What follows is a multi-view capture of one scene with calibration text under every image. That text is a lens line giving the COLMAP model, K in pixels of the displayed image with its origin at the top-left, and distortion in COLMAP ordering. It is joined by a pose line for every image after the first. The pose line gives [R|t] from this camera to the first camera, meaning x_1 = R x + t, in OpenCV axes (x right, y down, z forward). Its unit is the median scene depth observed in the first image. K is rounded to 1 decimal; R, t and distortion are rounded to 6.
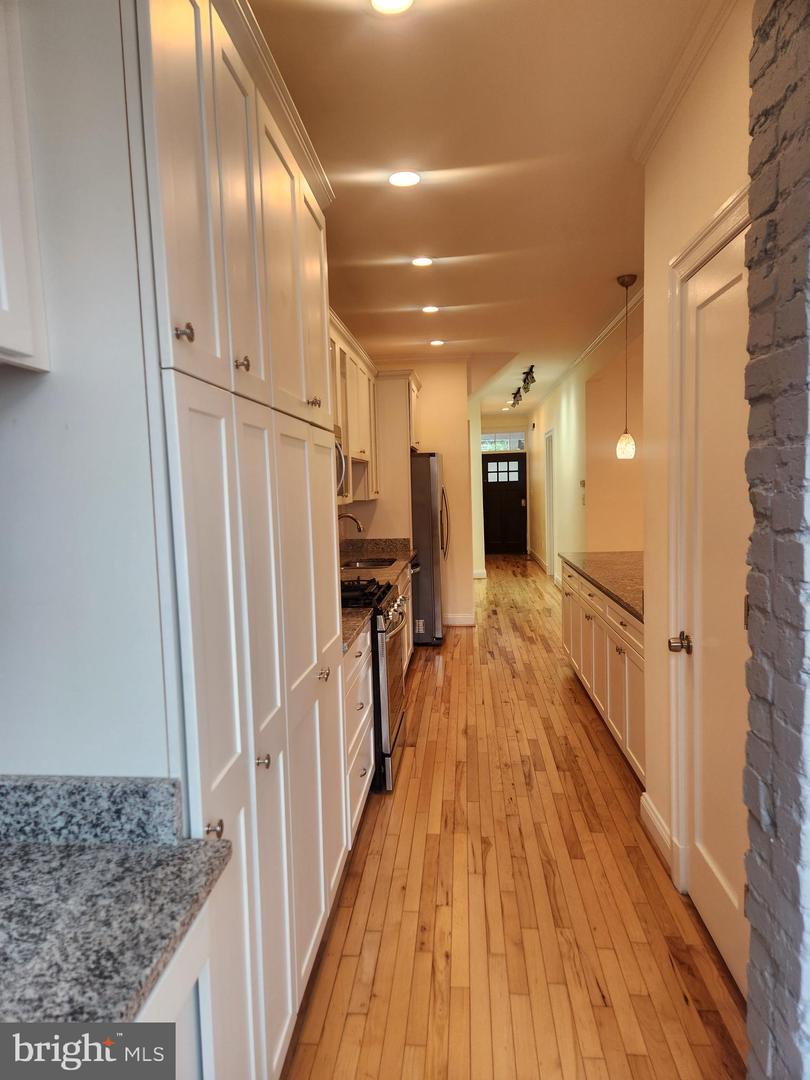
lens RADIAL K [[727.1, 0, 405.0], [0, 727.1, 539.1], [0, 0, 1]] dist [0.071639, -0.050095]
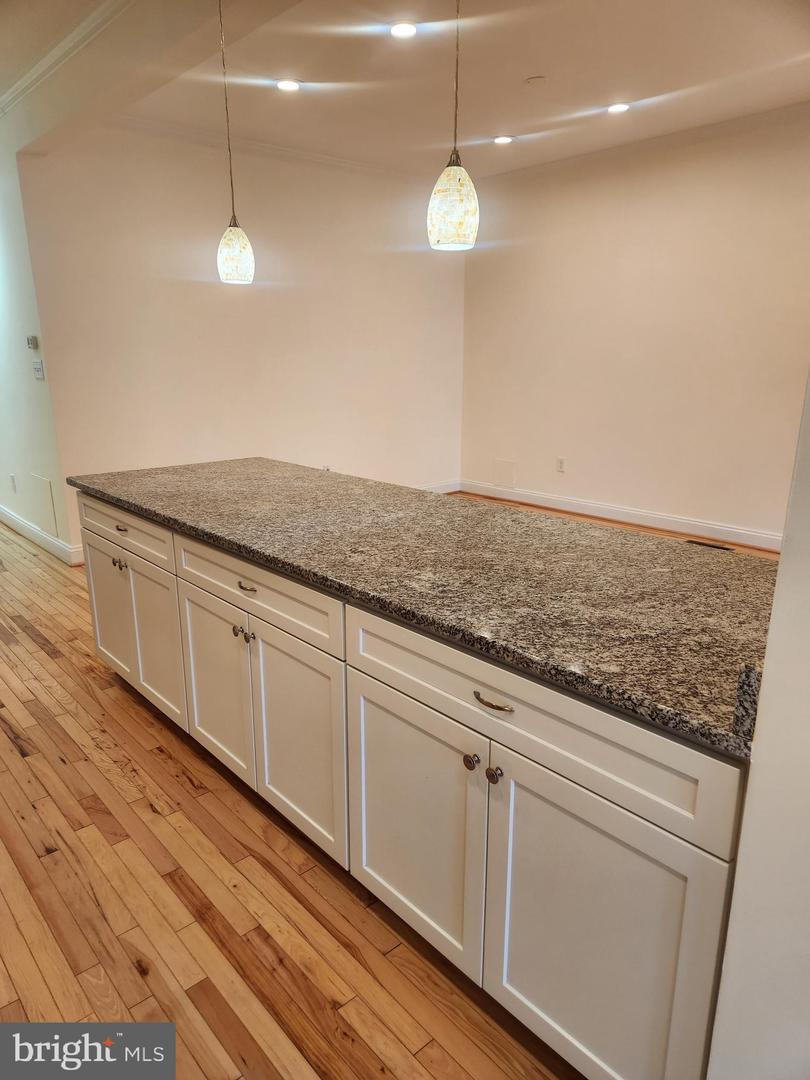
lens RADIAL K [[727.1, 0, 389.1], [0, 727.1, 553.0], [0, 0, 1]] dist [0.071639, -0.050095]
pose [[0.706001, -0.163427, 0.689097, 0.007701], [0.035673, 0.979982, 0.195866, -0.026740], [-0.707312, -0.113700, 0.697698, 0.581398]]
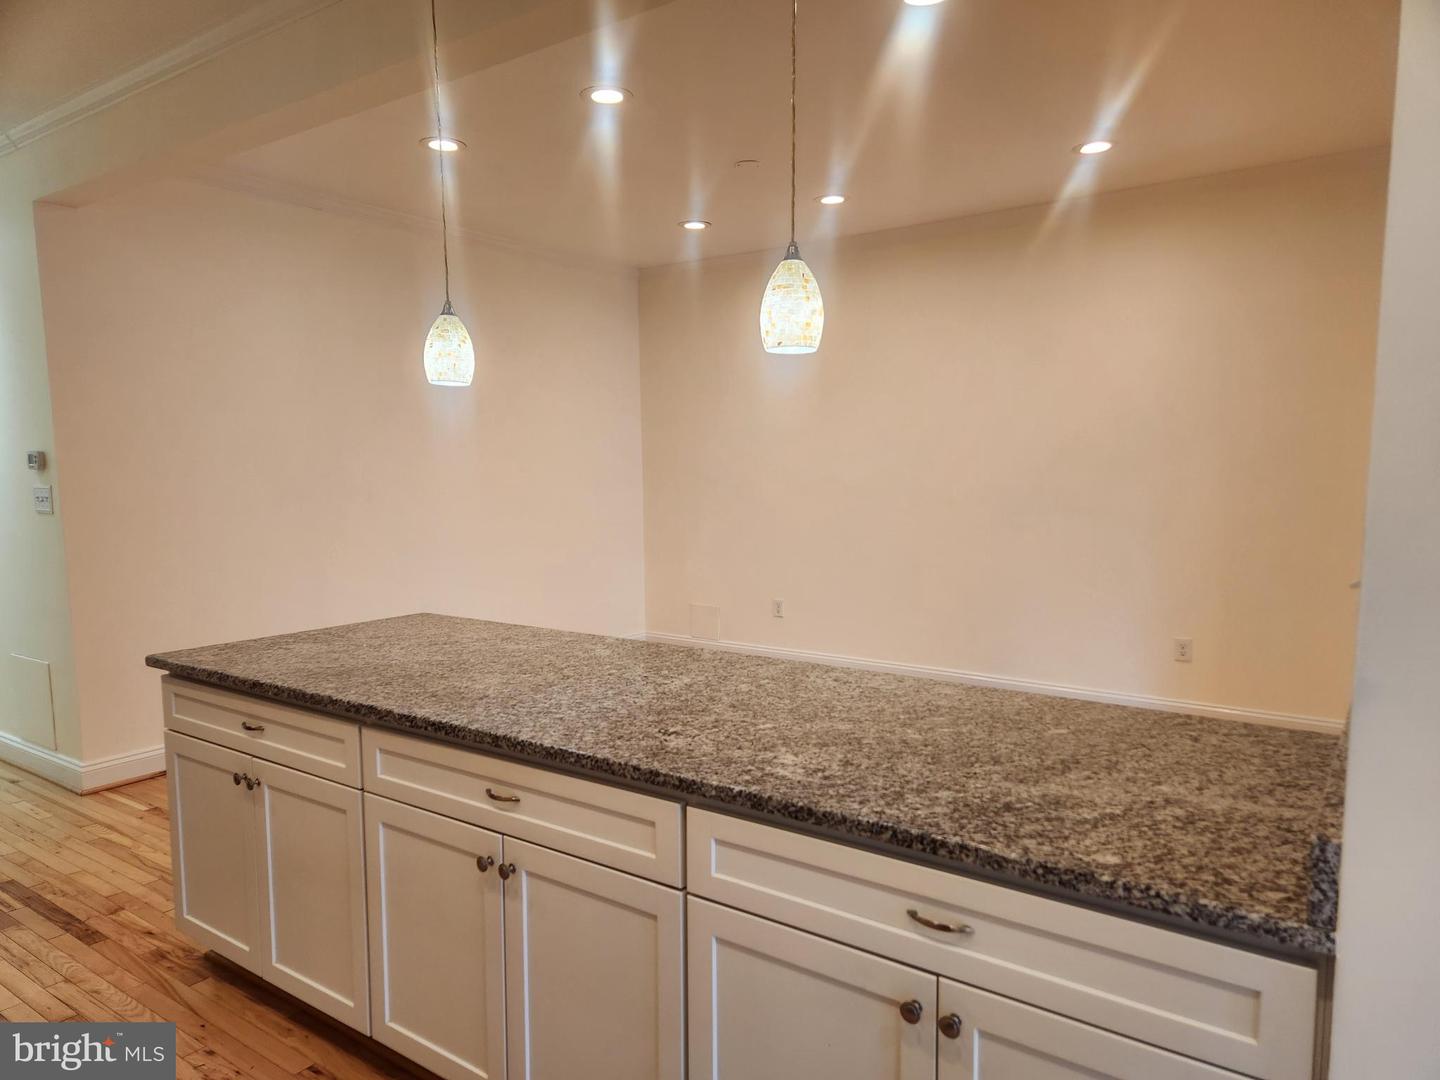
lens RADIAL K [[969.5, 0, 717.1], [0, 969.5, 566.8], [0, 0, 1]] dist [0.071639, -0.050095]
pose [[0.516416, -0.062966, 0.854020, -0.052398], [0.054478, 0.997689, 0.040616, -0.032218], [-0.854603, 0.025551, 0.518653, 0.651057]]
